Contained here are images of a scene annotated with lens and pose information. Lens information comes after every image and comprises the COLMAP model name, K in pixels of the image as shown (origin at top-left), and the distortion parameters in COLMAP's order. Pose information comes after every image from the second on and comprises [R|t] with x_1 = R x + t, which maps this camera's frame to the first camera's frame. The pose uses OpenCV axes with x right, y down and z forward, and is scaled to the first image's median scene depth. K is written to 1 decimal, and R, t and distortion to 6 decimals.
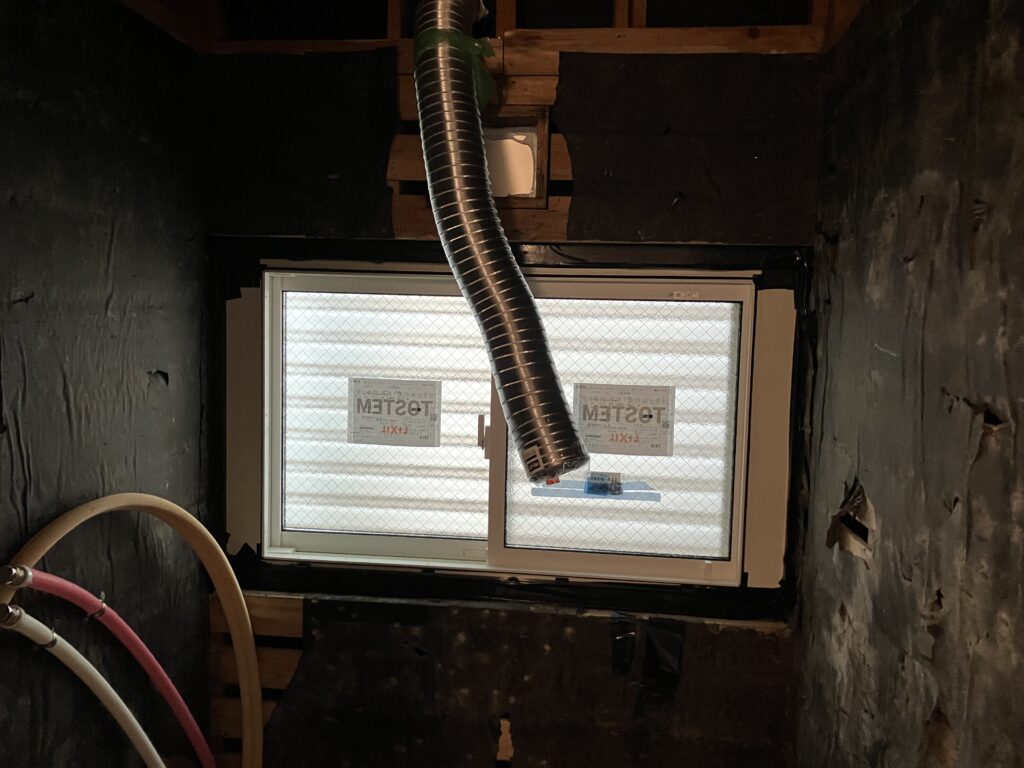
lens RADIAL K [[837.6, 0, 513.0], [0, 837.6, 384.9], [0, 0, 1]] dist [-0.006245, 0.026067]
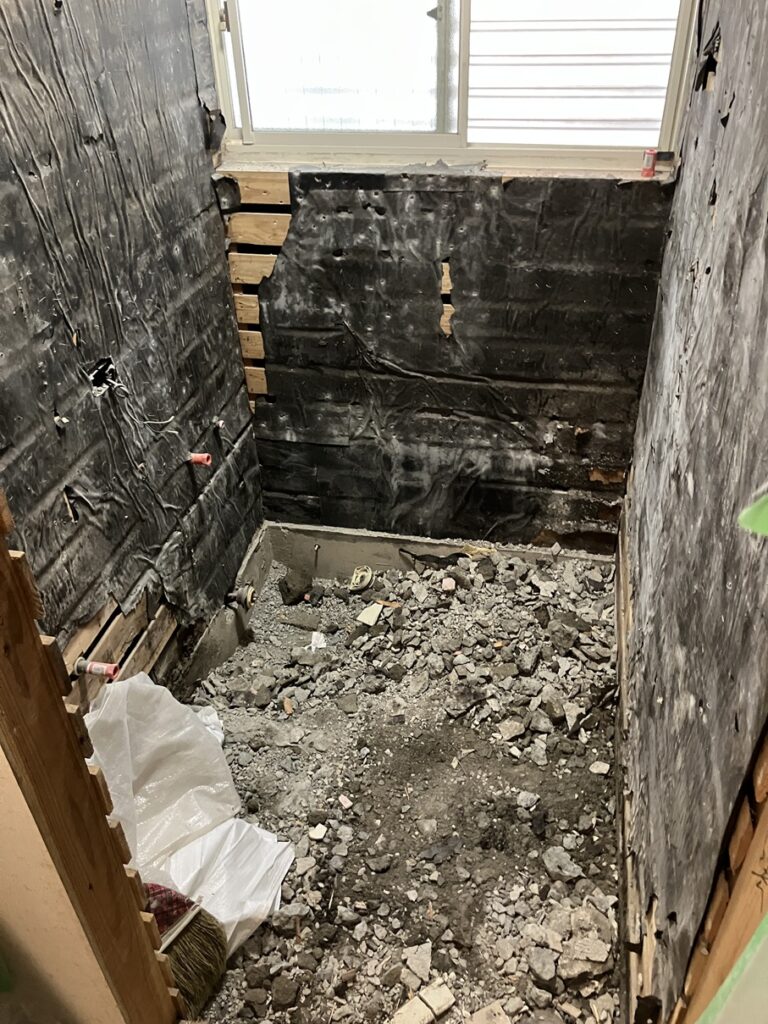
lens RADIAL K [[837.6, 0, 380.9], [0, 837.6, 513.6], [0, 0, 1]] dist [-0.006245, 0.026067]
pose [[0.990983, 0.026690, -0.131305, 0.072782], [0.044799, 0.857565, 0.512421, 0.056396], [0.126280, -0.513683, 0.848636, -0.338813]]
